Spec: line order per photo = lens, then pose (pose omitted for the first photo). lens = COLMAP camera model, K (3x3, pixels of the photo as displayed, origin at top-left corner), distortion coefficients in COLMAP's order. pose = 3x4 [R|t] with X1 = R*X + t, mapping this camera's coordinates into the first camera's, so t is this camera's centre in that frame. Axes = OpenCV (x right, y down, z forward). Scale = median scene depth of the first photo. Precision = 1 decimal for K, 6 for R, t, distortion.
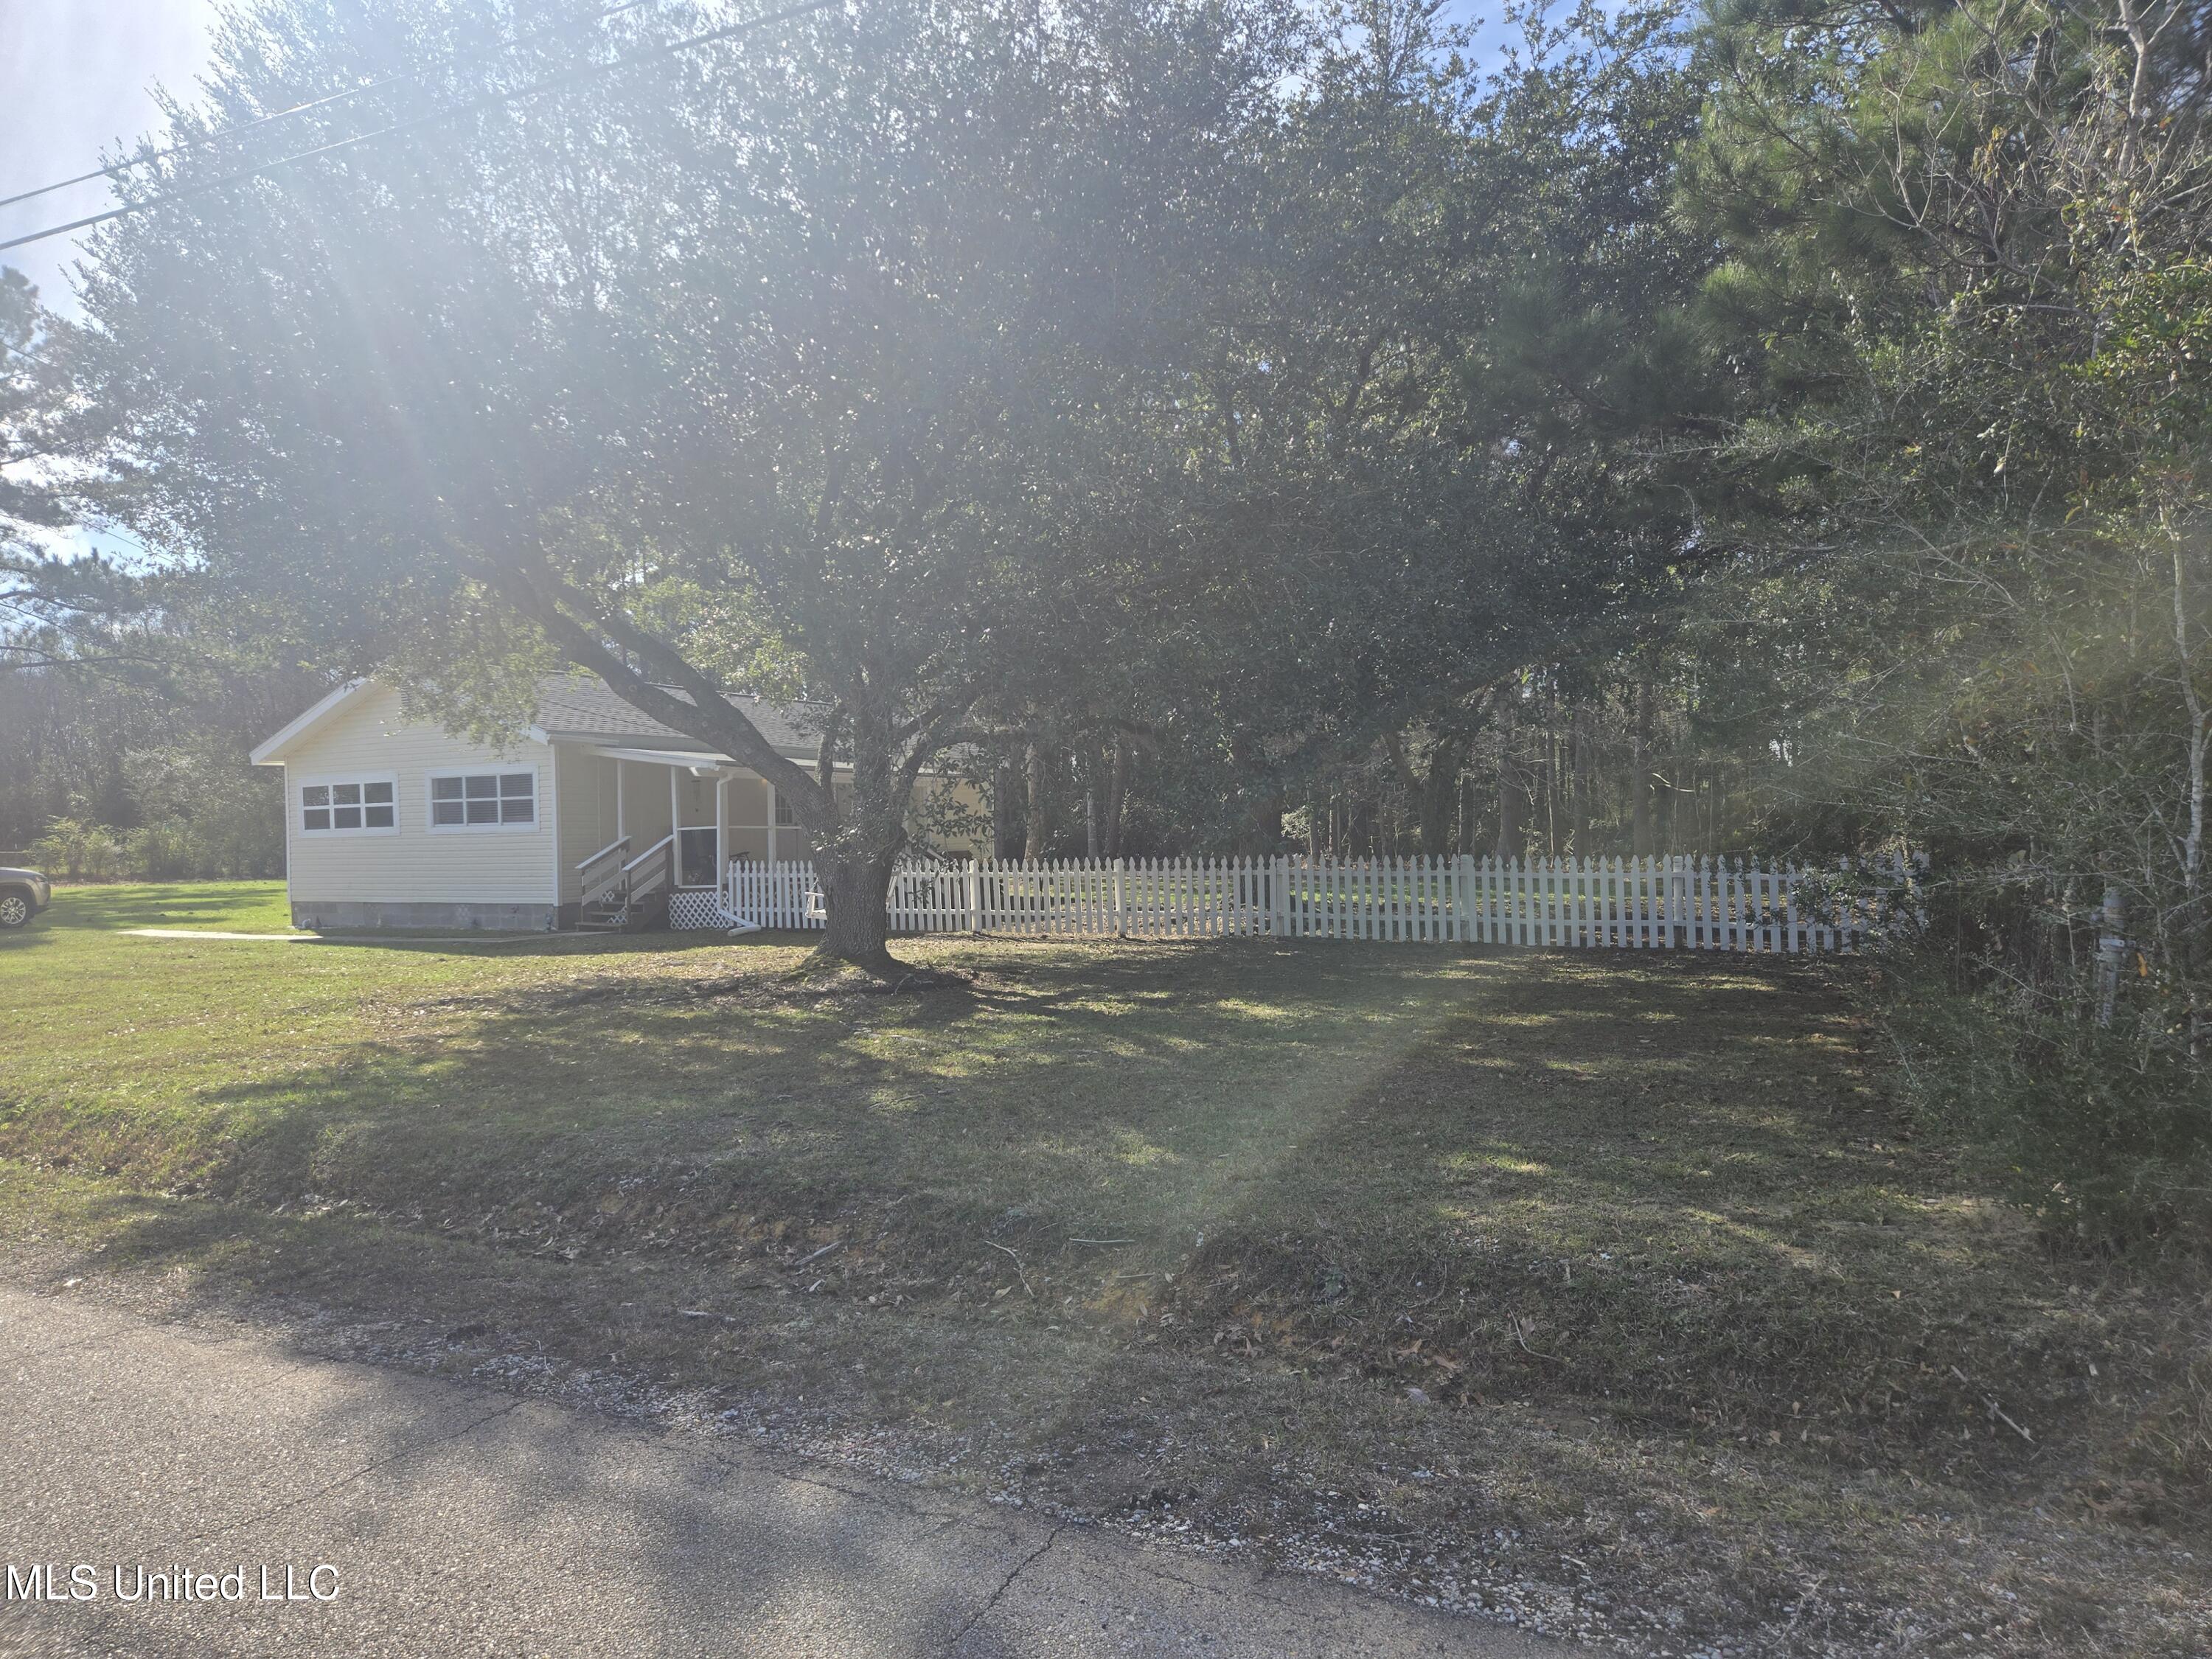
lens RADIAL K [[1474.8, 0, 1105.8], [0, 1474.8, 831.8], [0, 0, 1]] dist [0.071502, -0.064557]
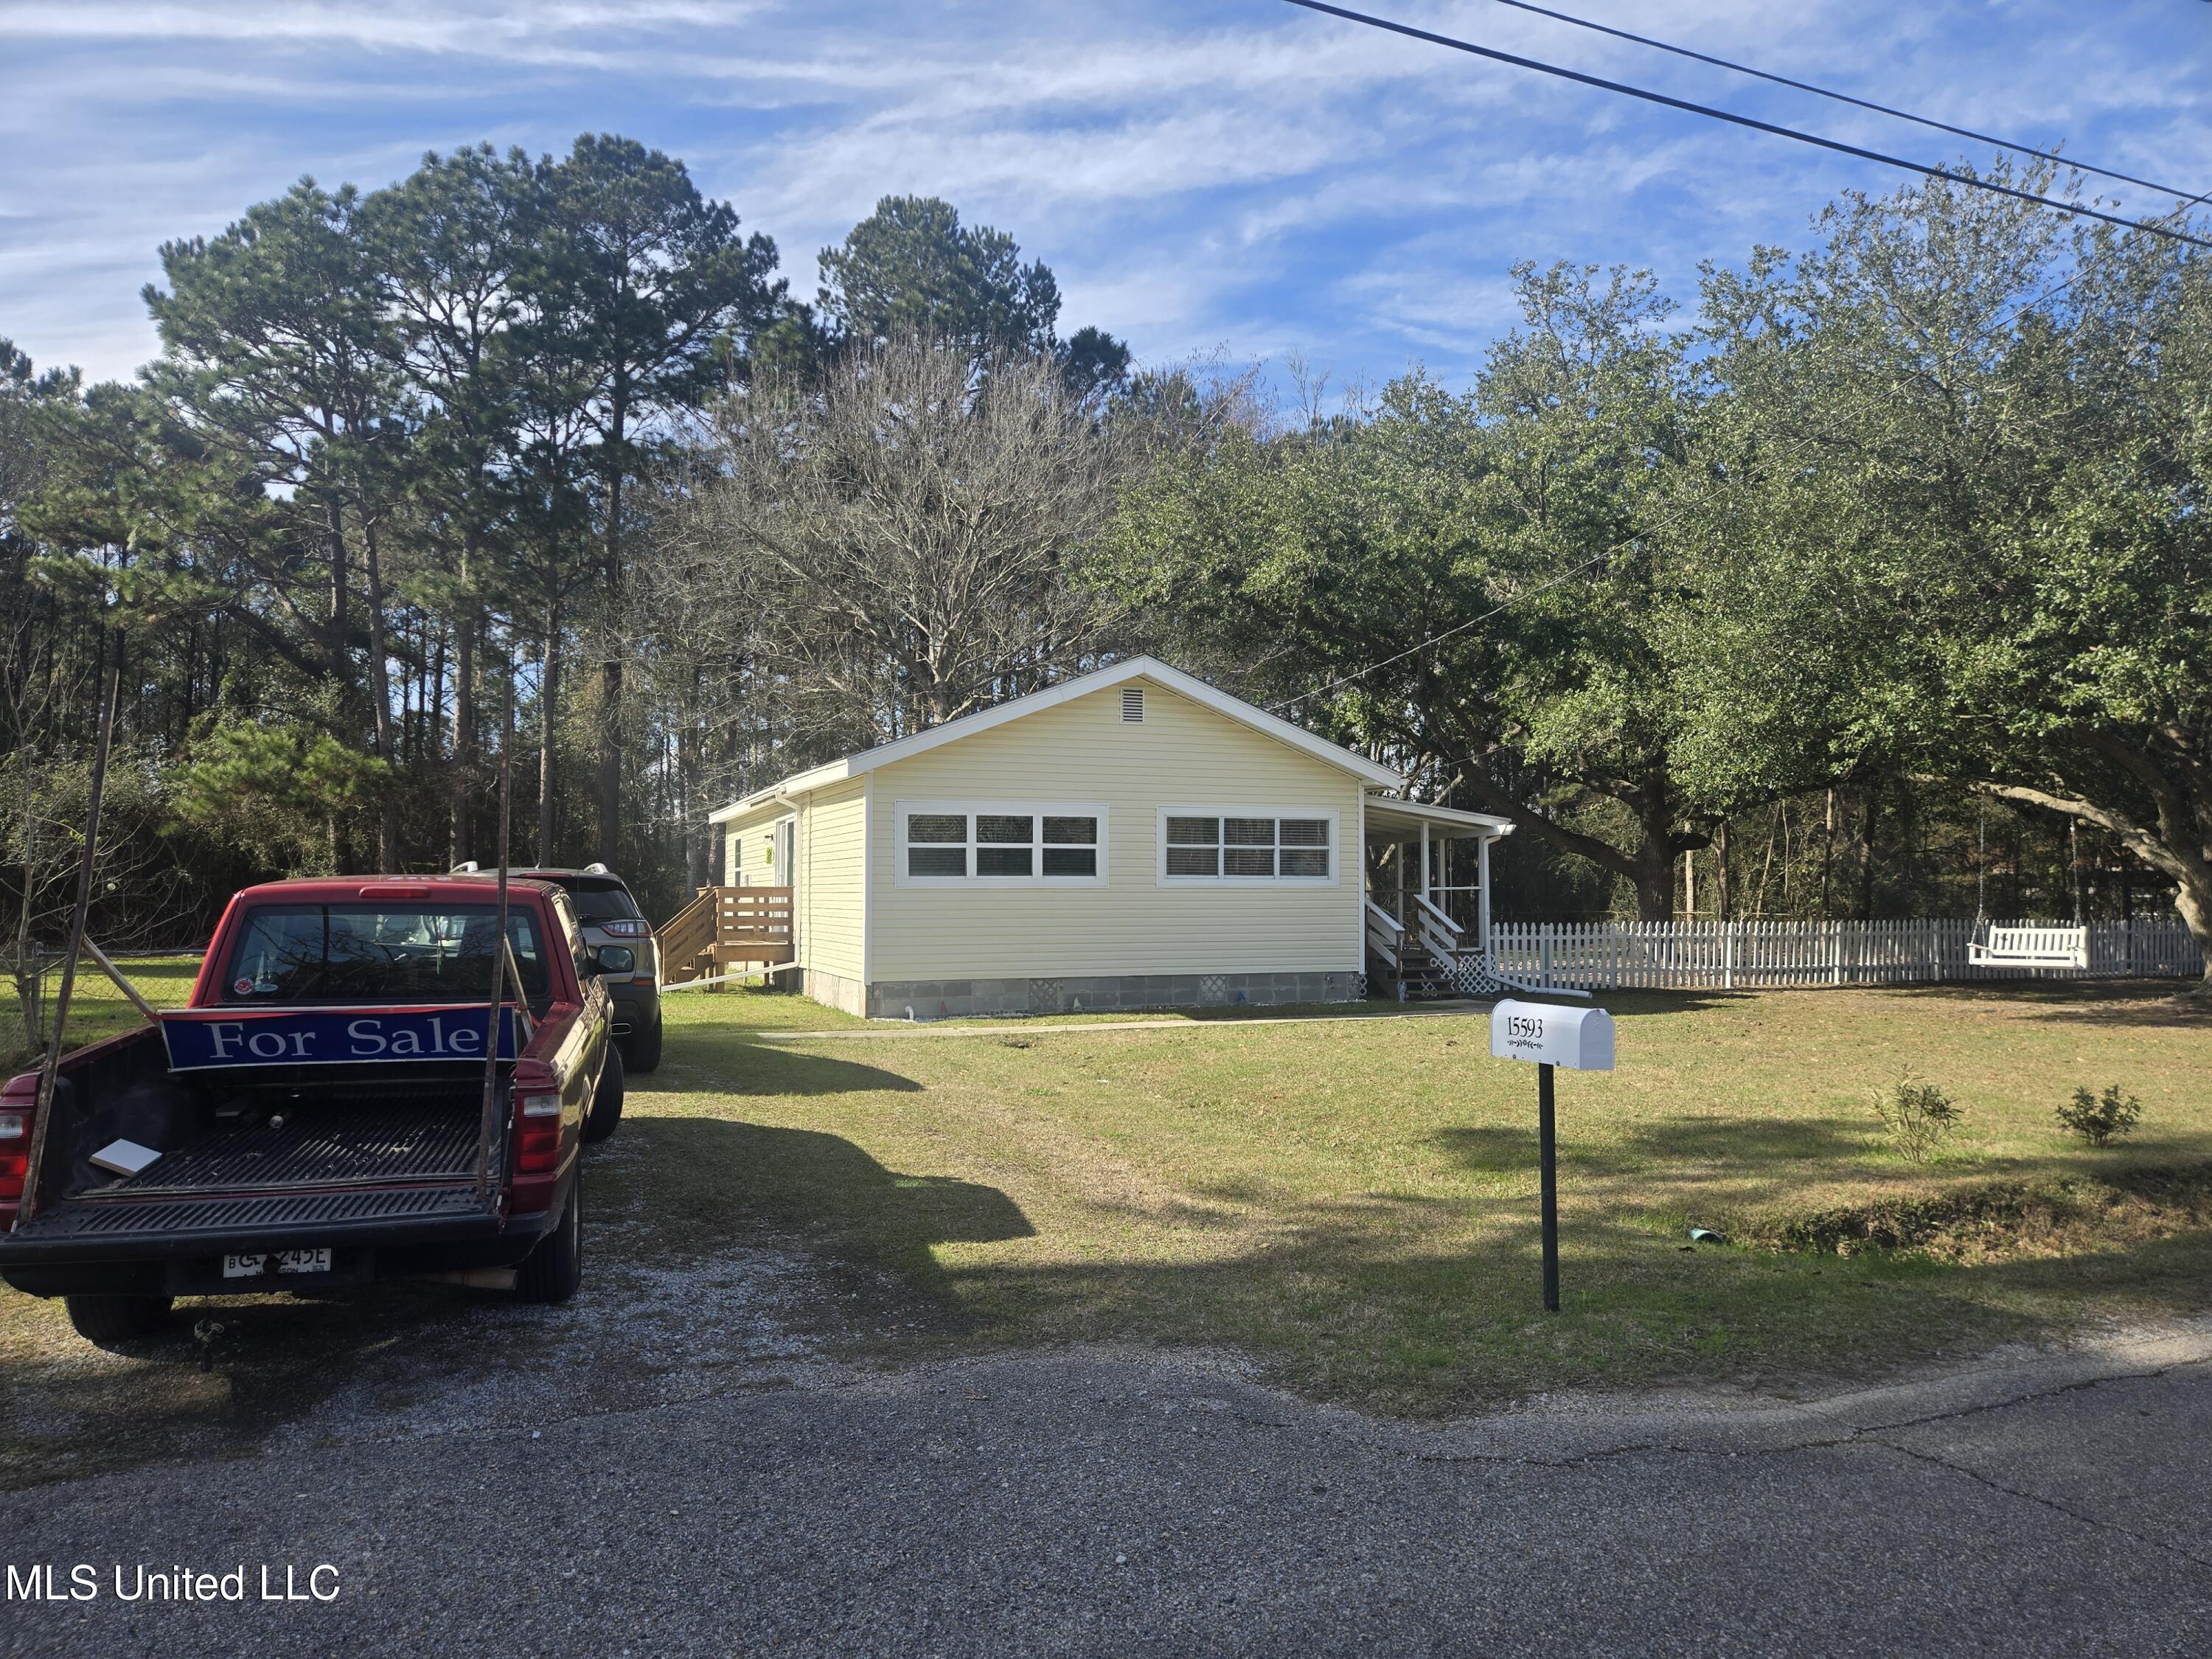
lens RADIAL K [[1474.8, 0, 1105.5], [0, 1474.8, 830.7], [0, 0, 1]] dist [0.071502, -0.064557]
pose [[0.634416, 0.054934, 0.771038, -1.078270], [-0.010408, 0.997988, -0.062540, 0.021031], [-0.772922, 0.031651, 0.633711, 0.531674]]
